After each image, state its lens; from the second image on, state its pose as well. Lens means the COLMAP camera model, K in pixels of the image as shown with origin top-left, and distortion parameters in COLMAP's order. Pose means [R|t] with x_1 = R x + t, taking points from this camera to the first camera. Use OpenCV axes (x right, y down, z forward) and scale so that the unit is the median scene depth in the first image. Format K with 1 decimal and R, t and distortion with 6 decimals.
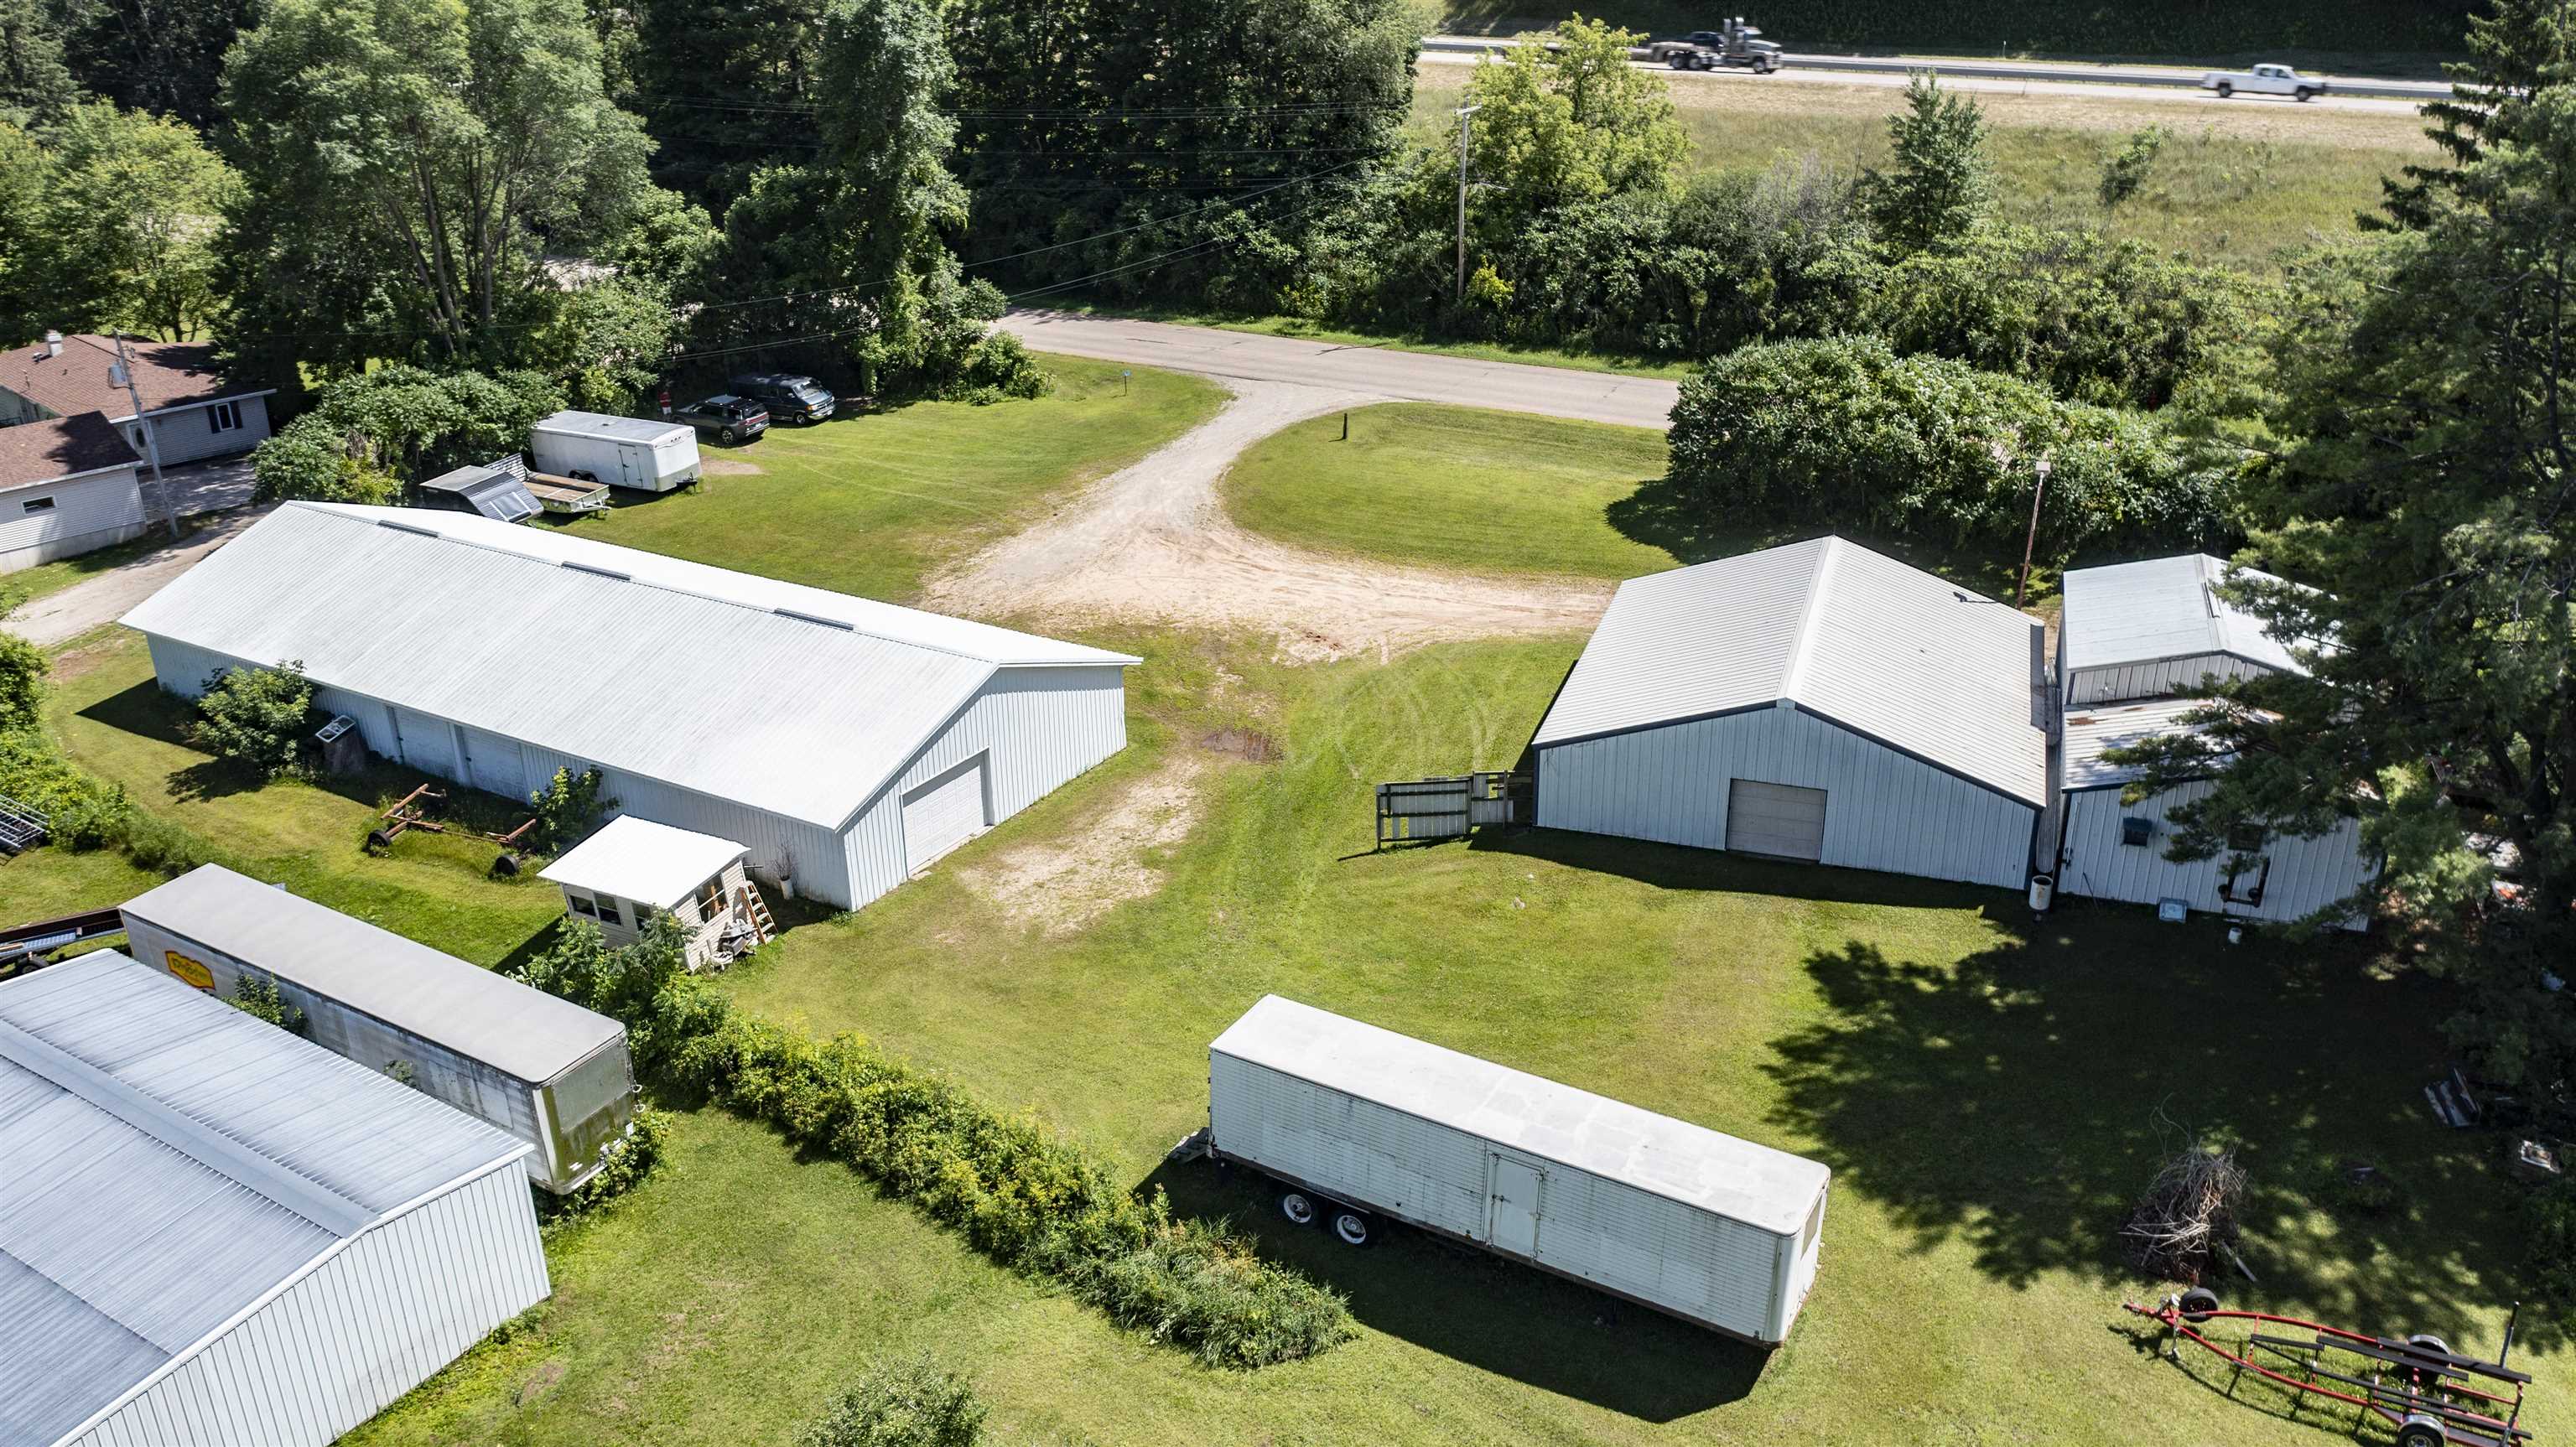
lens RADIAL K [[2038.5, 0, 1291.7], [0, 2038.5, 730.0], [0, 0, 1]] dist [-0.016353, 0.001060]
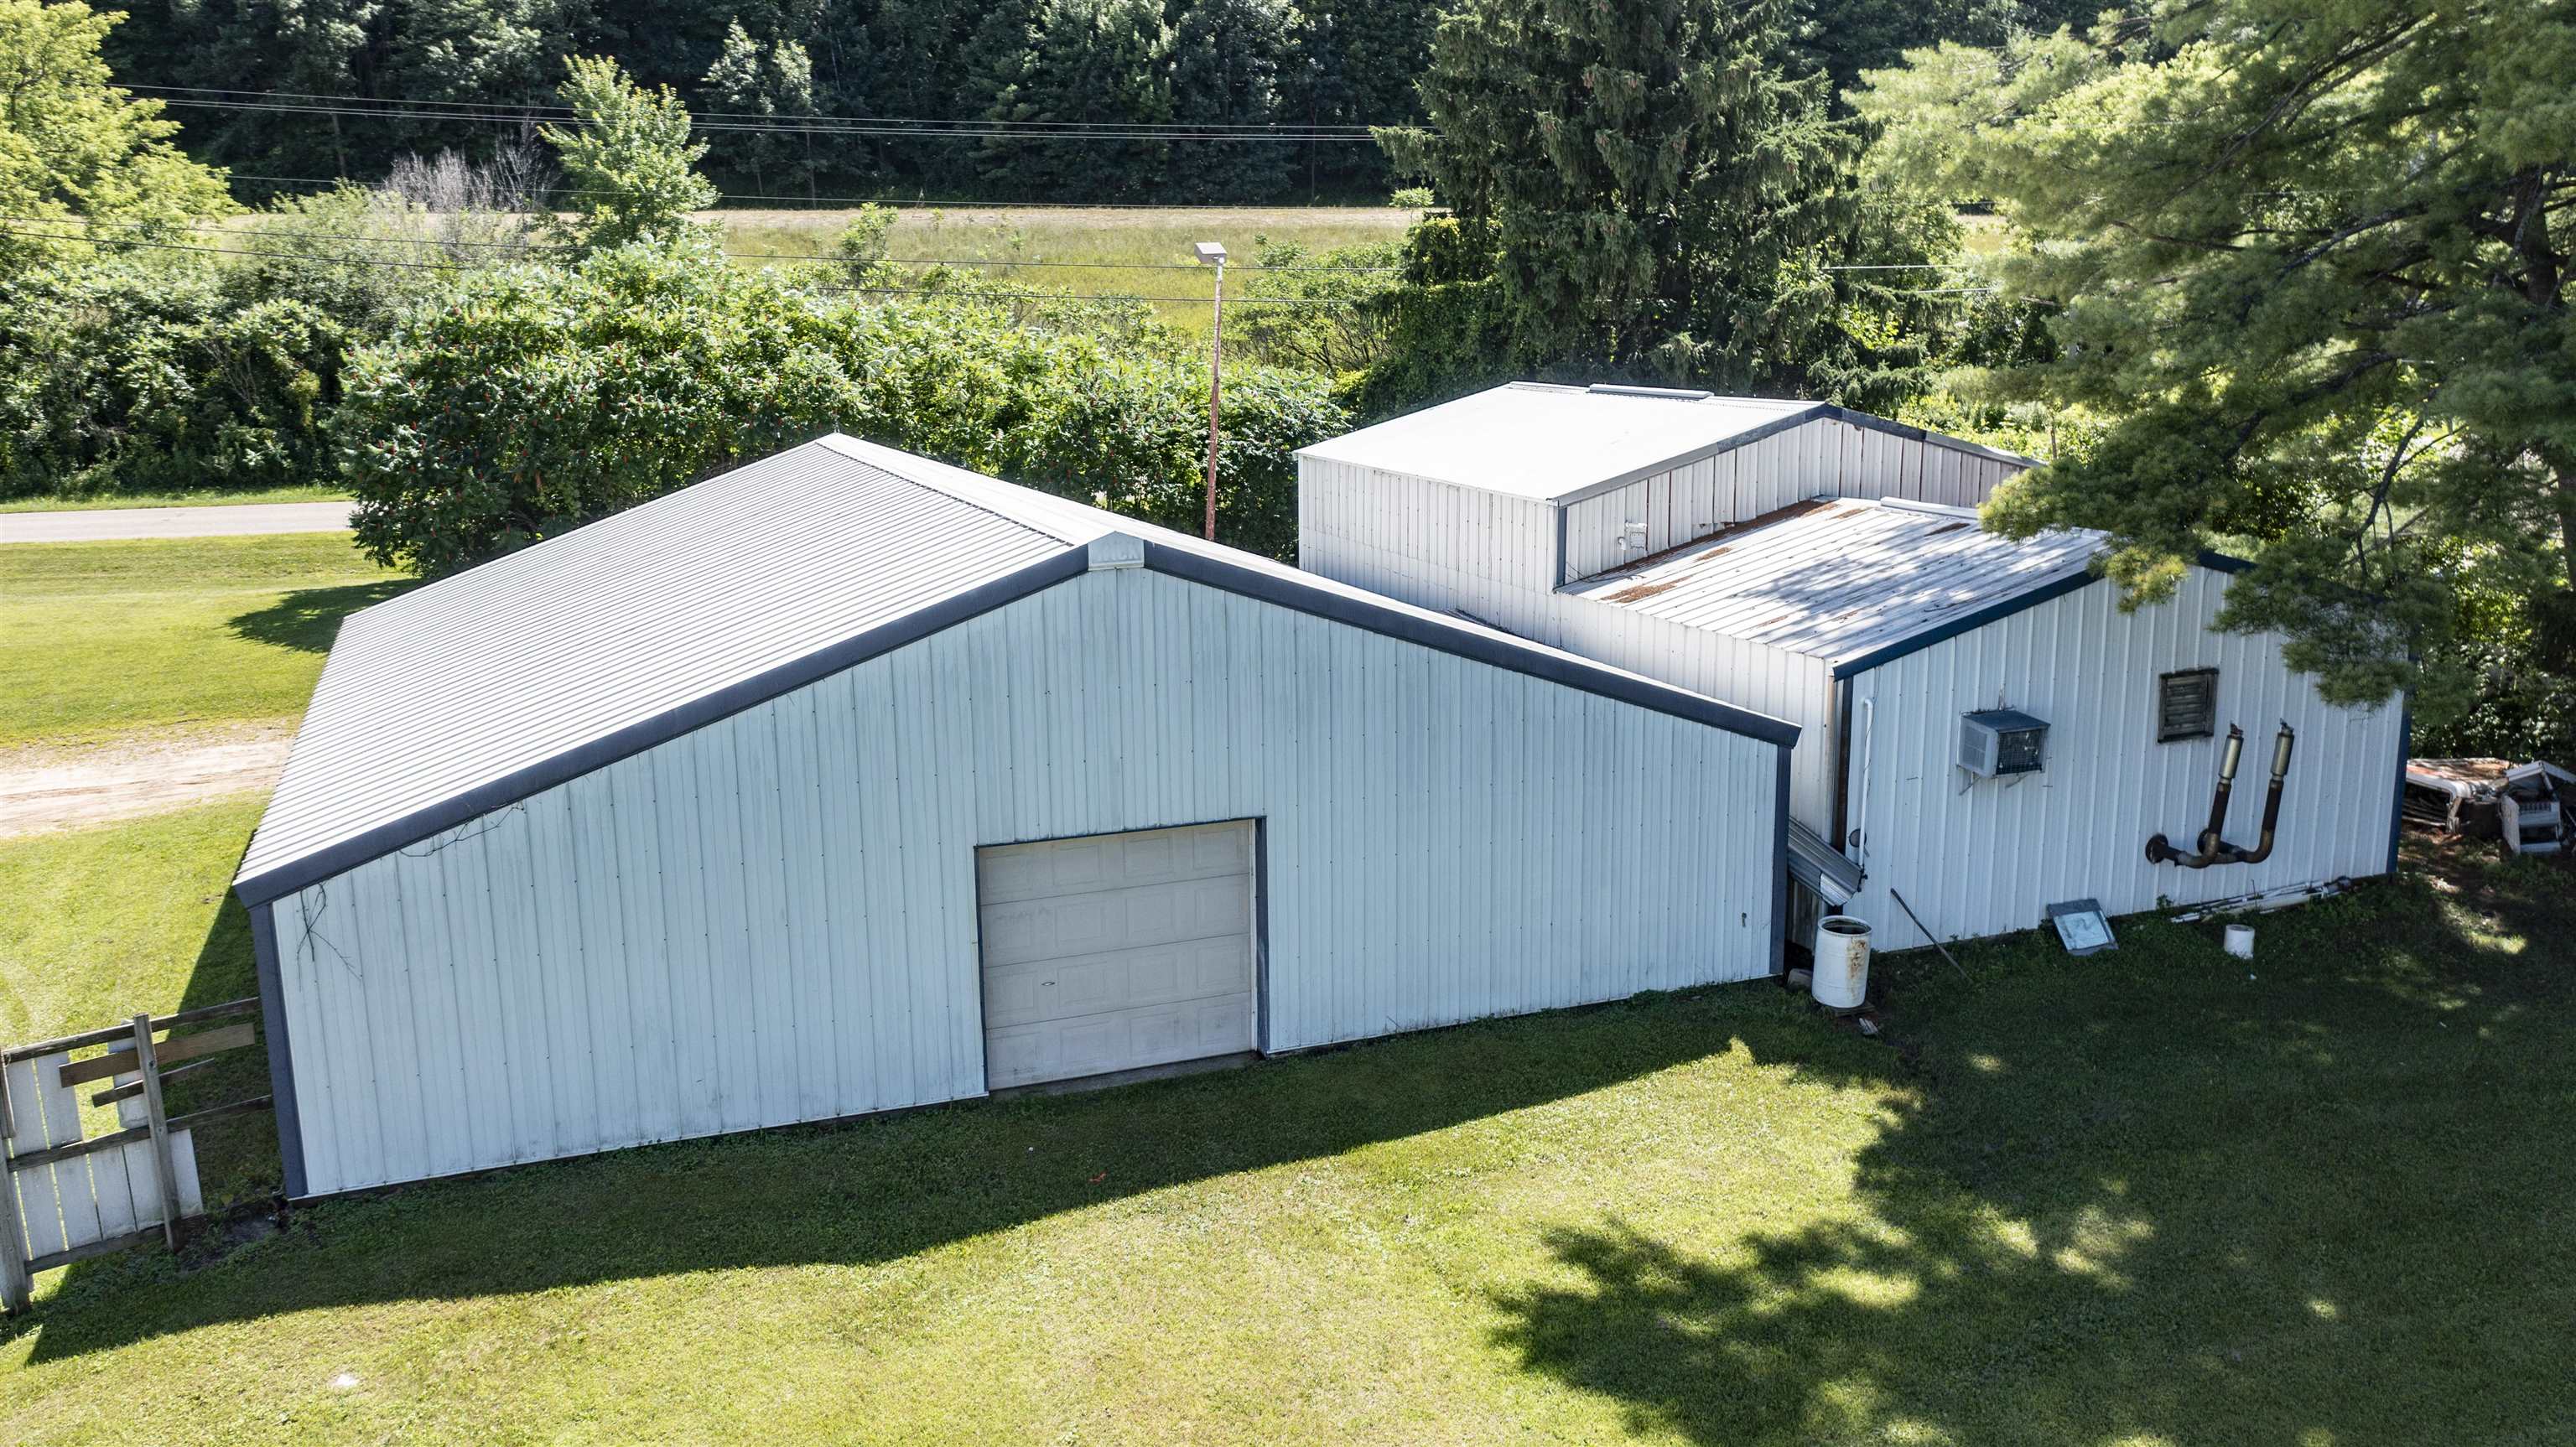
lens RADIAL K [[2038.5, 0, 1300.0], [0, 2038.5, 728.9], [0, 0, 1]] dist [-0.016353, 0.001060]
pose [[0.764007, -0.129854, 0.632006, 0.057150], [0.257610, 0.959467, -0.114279, 0.050049], [-0.591549, 0.250121, 0.766491, 0.677980]]
